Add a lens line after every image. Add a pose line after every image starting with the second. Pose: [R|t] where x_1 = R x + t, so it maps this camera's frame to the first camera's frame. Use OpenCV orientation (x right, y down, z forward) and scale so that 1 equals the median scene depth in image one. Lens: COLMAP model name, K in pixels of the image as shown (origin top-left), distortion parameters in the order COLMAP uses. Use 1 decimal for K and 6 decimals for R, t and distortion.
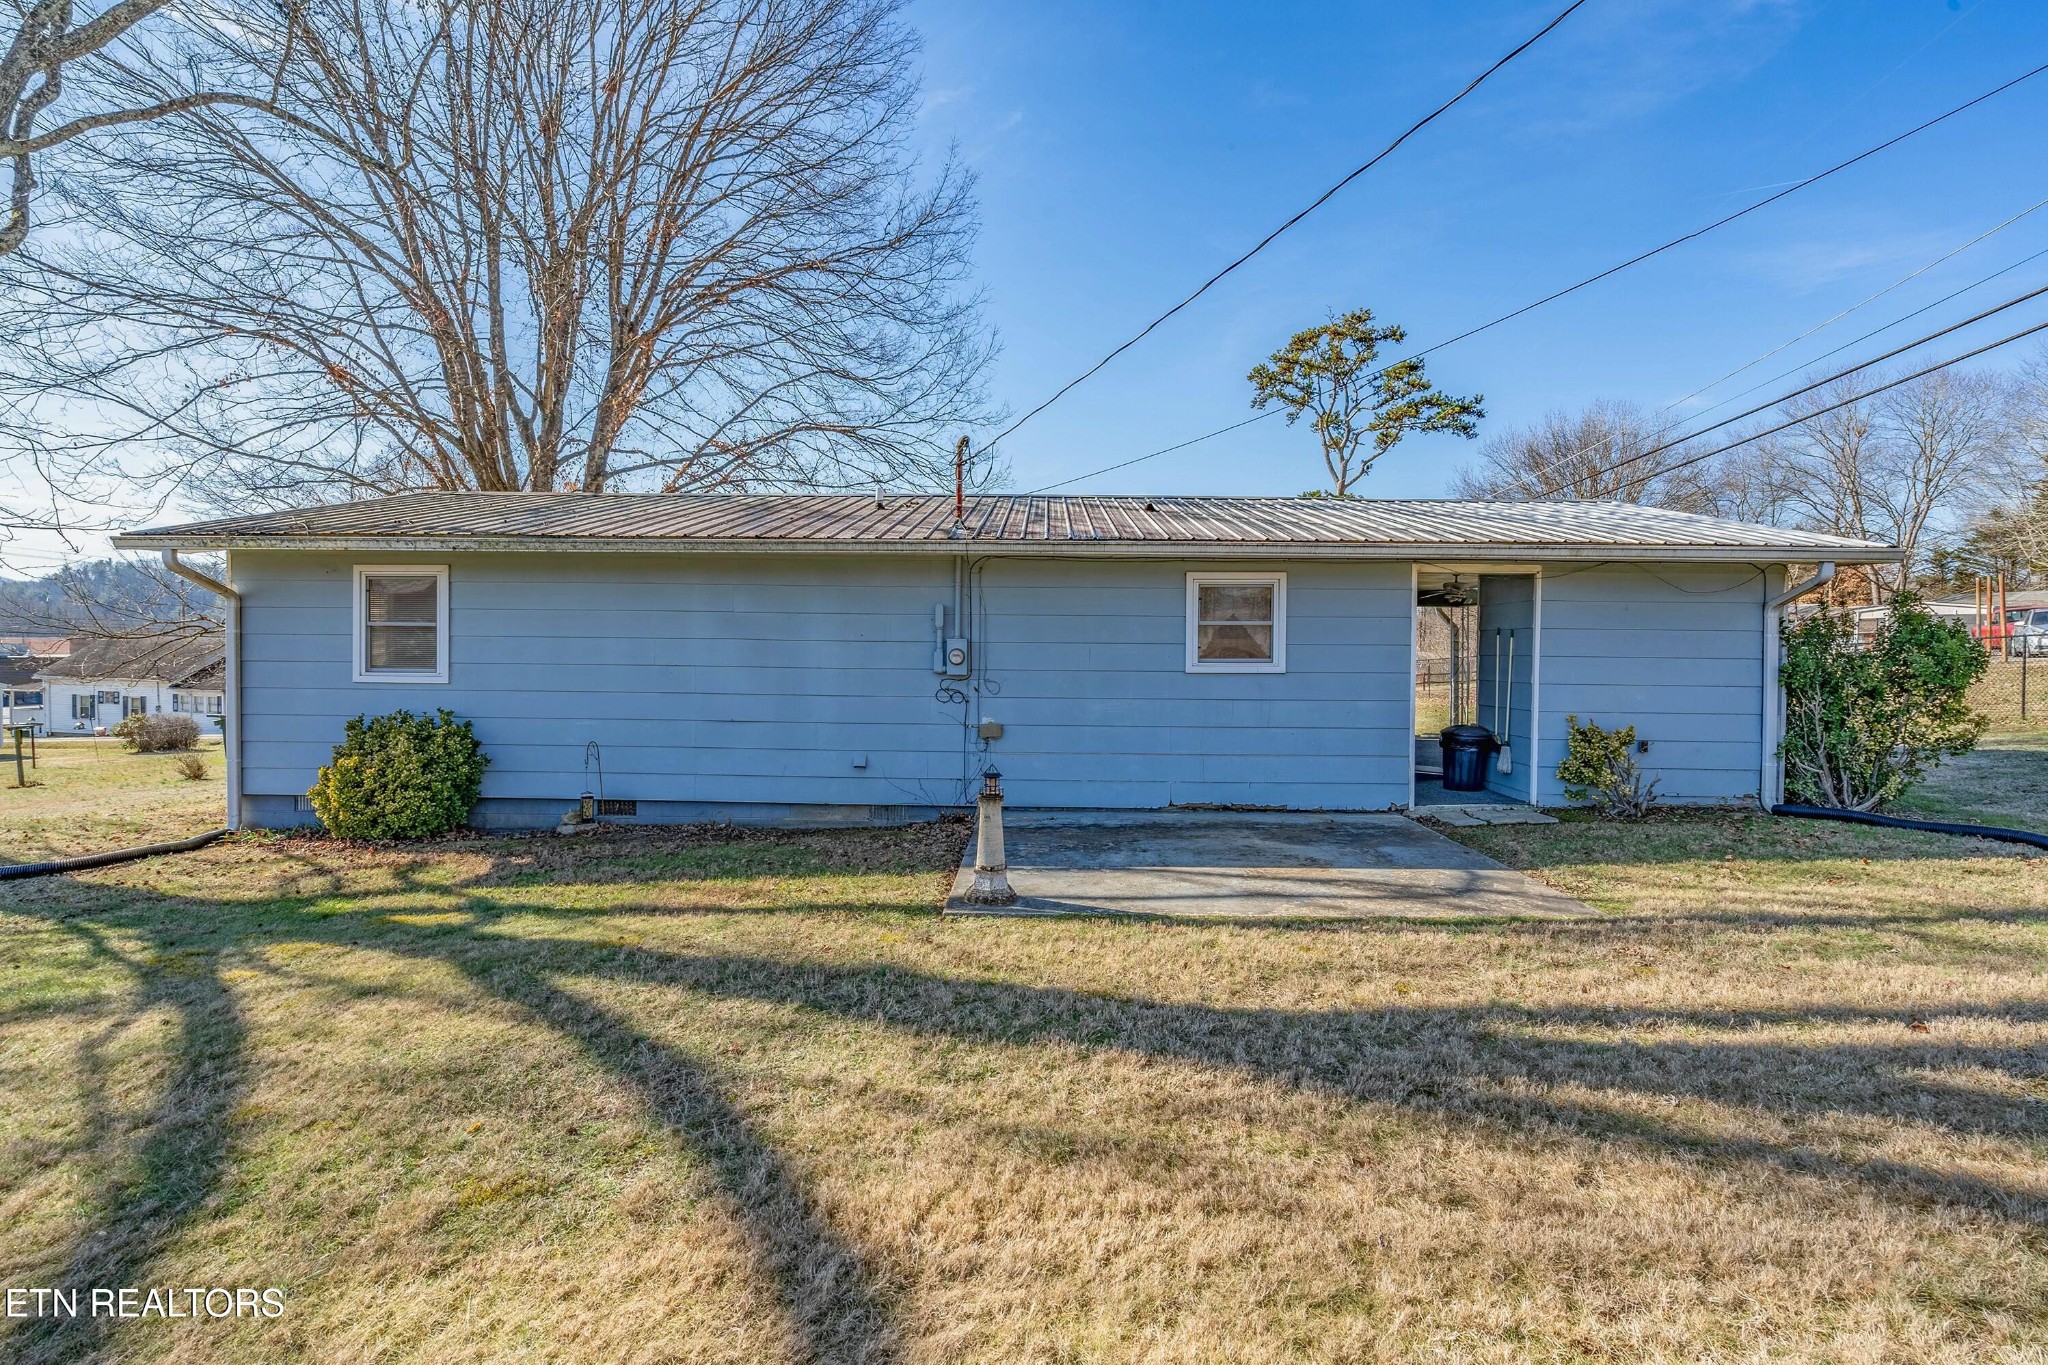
lens RADIAL K [[908.5, 0, 1071.5], [0, 908.5, 672.6], [0, 0, 1]] dist [0.004059, 0.000255]
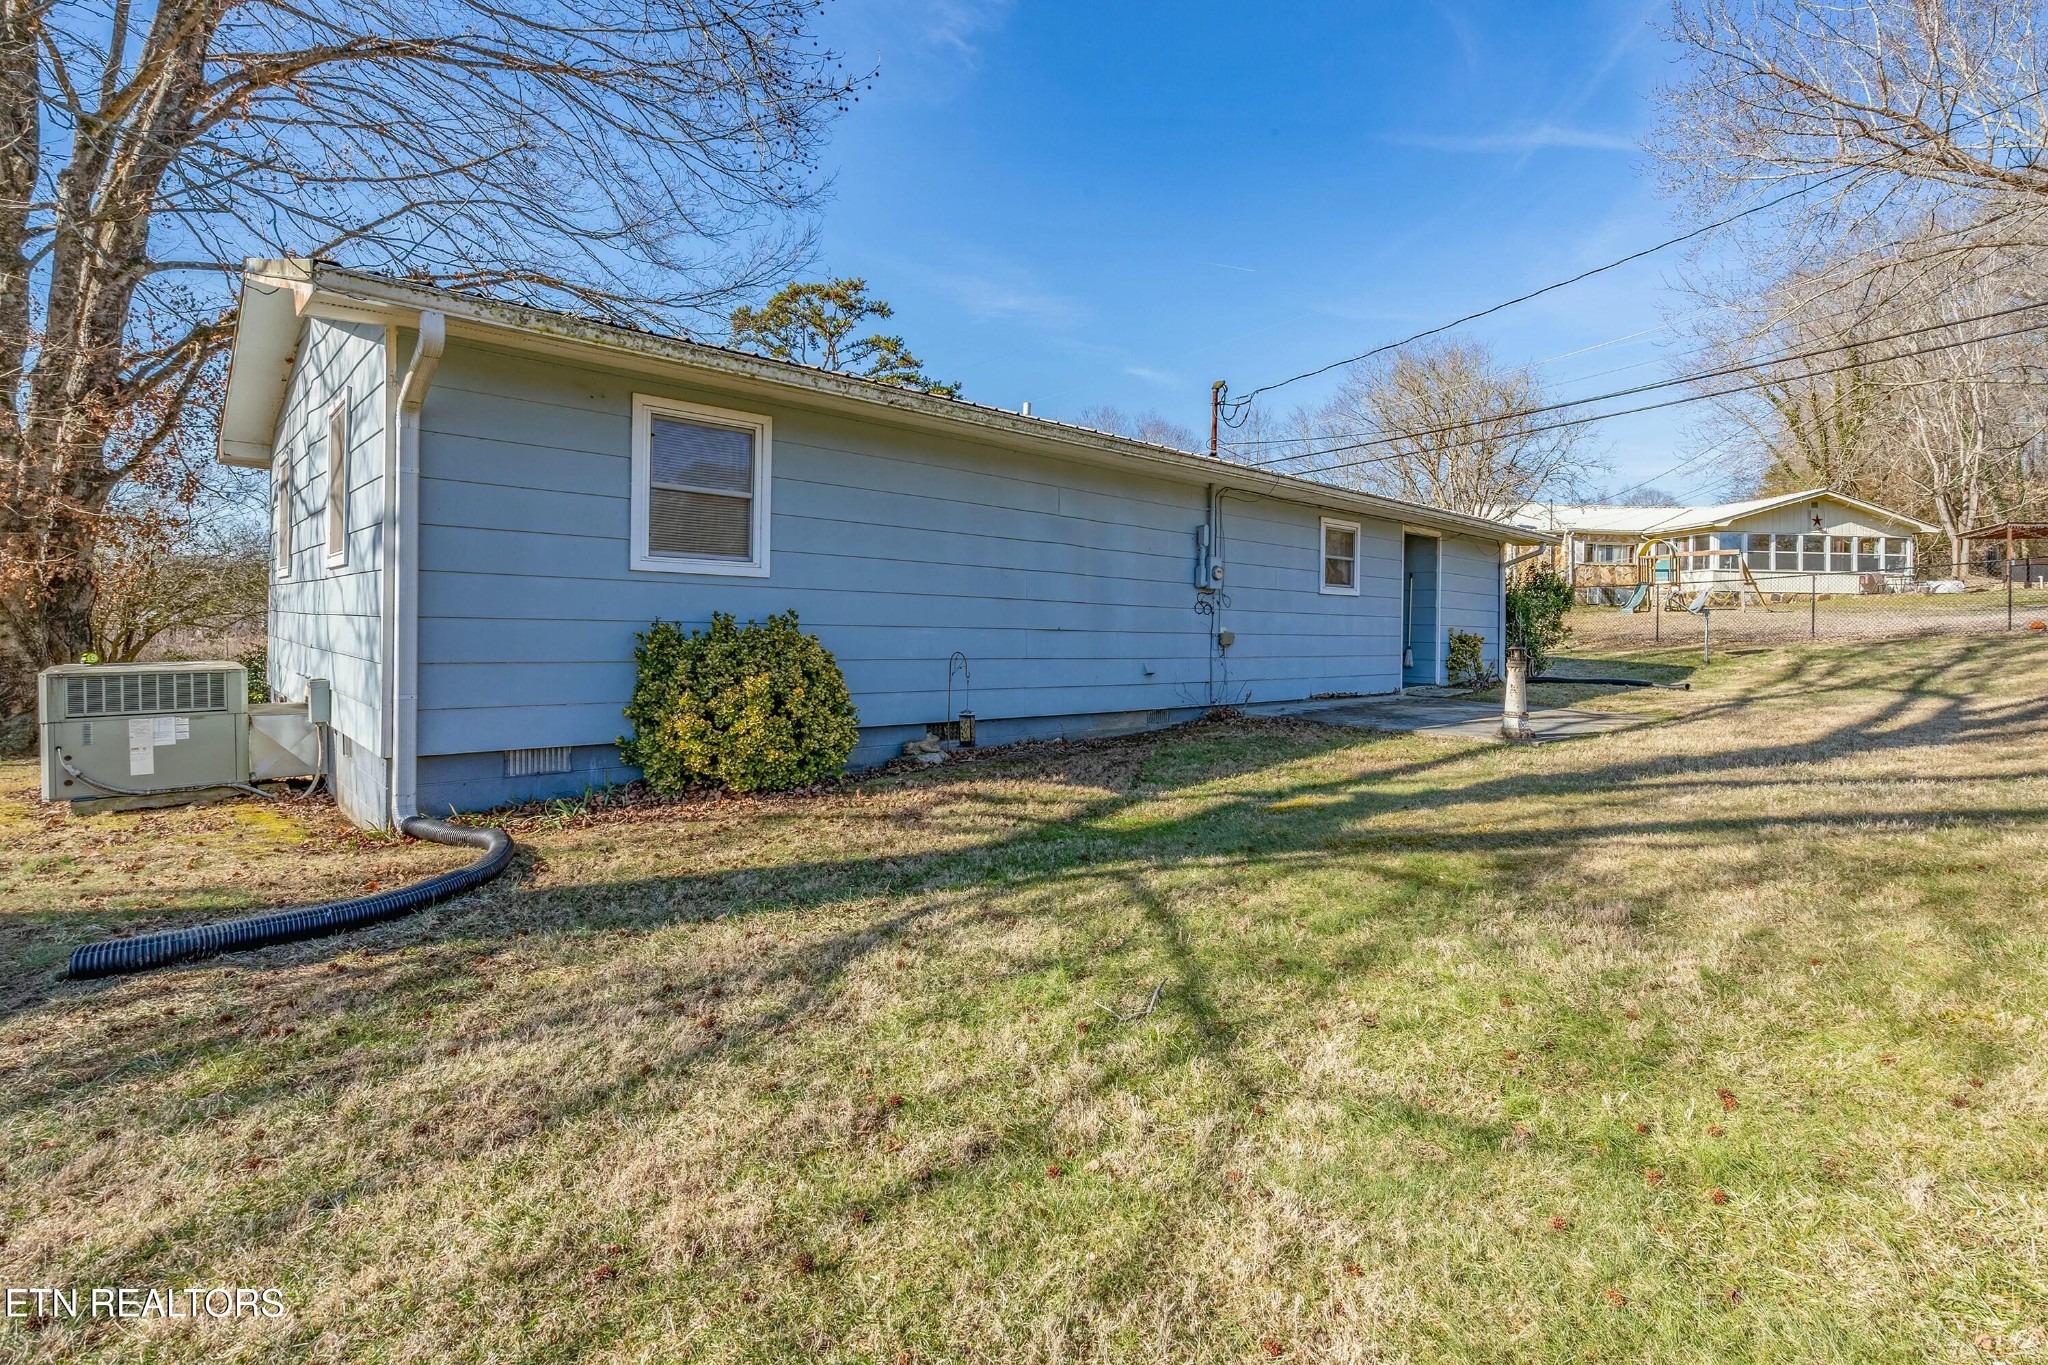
lens RADIAL K [[936.3, 0, 1013.8], [0, 936.3, 614.9], [0, 0, 1]] dist [0.036722, -0.000026]
pose [[0.716392, 0.015856, 0.697518, -1.125082], [-0.000394, 0.999751, -0.022322, 0.060997], [-0.697698, 0.015716, 0.716220, 0.338167]]
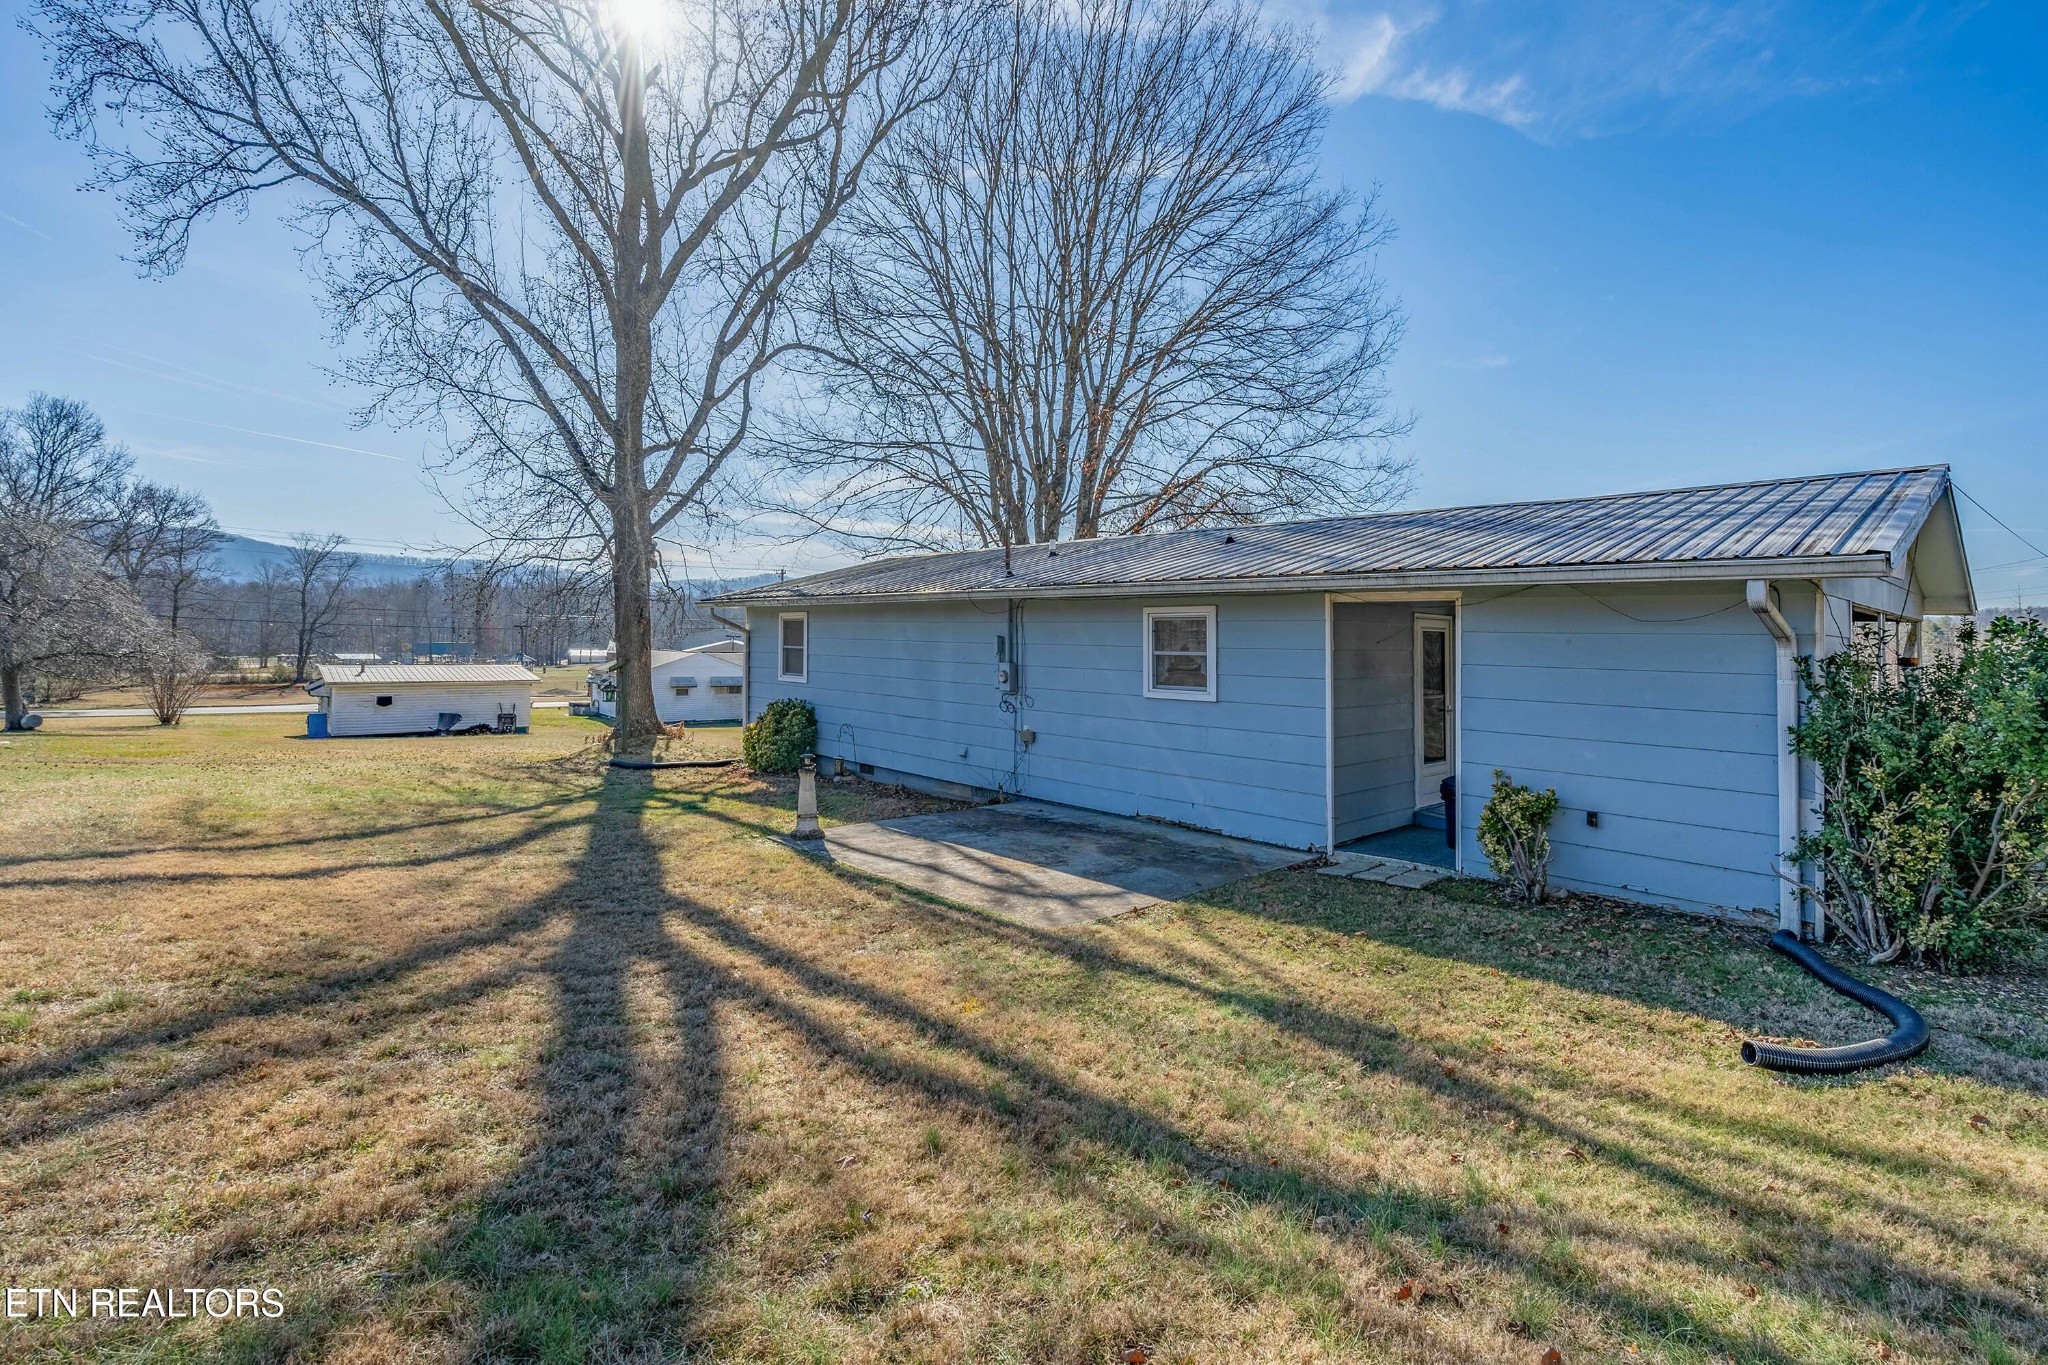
lens RADIAL K [[908.5, 0, 1071.5], [0, 908.5, 672.6], [0, 0, 1]] dist [0.004059, 0.000255]
pose [[0.719746, 0.026623, -0.693727, 0.823316], [-0.046758, 0.998854, -0.010179, -0.013604], [0.692661, 0.039764, 0.720166, 0.134981]]
